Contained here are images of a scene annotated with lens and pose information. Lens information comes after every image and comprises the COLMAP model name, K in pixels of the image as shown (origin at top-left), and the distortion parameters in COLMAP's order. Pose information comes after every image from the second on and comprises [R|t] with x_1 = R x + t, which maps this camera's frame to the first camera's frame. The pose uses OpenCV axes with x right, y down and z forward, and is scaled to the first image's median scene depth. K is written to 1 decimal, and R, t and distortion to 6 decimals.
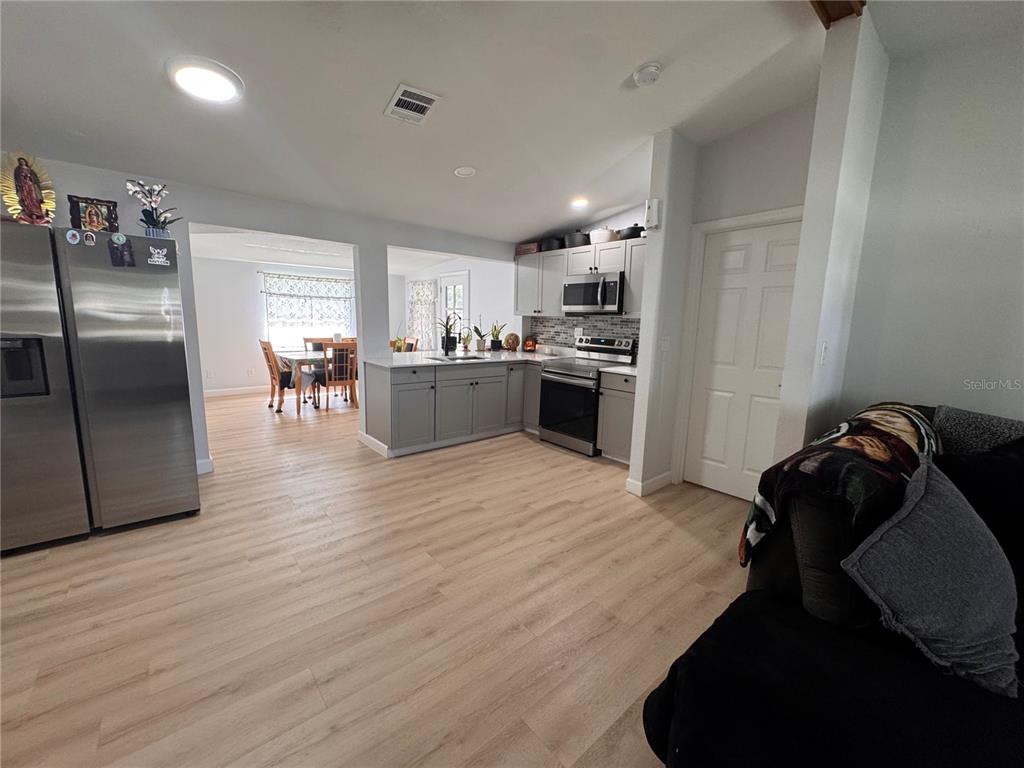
lens RADIAL K [[411.7, 0, 510.3], [0, 411.7, 382.4], [0, 0, 1]] dist [-0.002197, 0.000331]
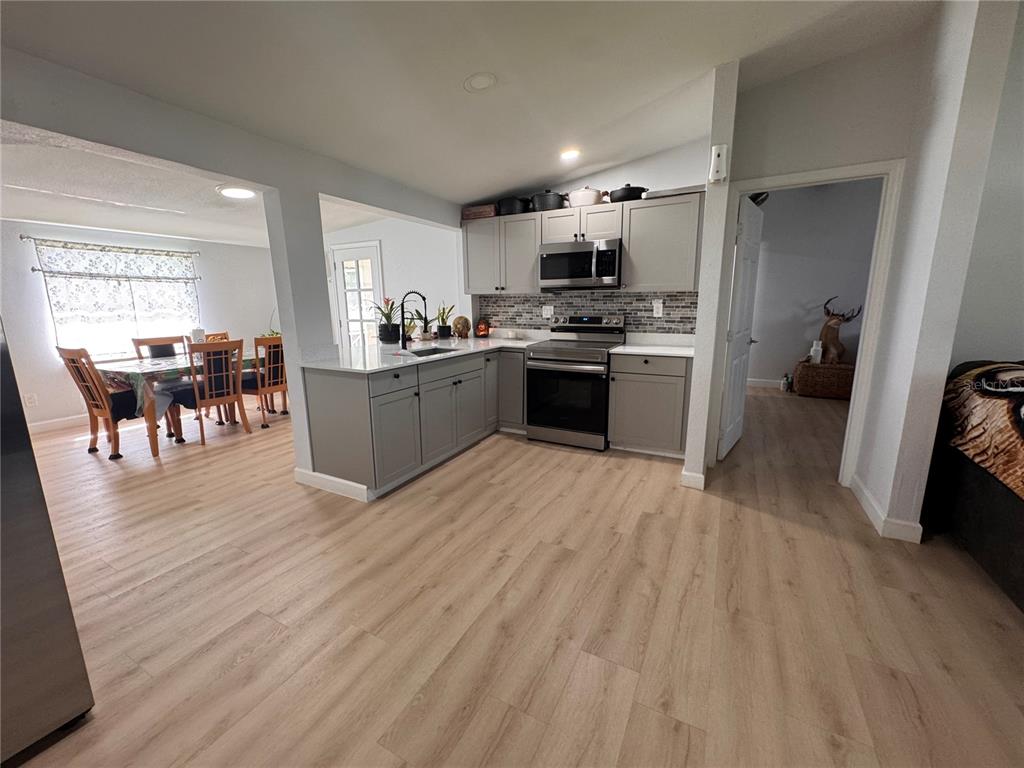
lens RADIAL K [[411.7, 0, 510.3], [0, 411.7, 382.4], [0, 0, 1]] dist [-0.002197, 0.000331]
pose [[0.926977, -0.105571, 0.359956, -0.264252], [0.090712, 0.994188, 0.057978, -0.032006], [-0.363985, -0.021092, 0.931166, 0.232517]]
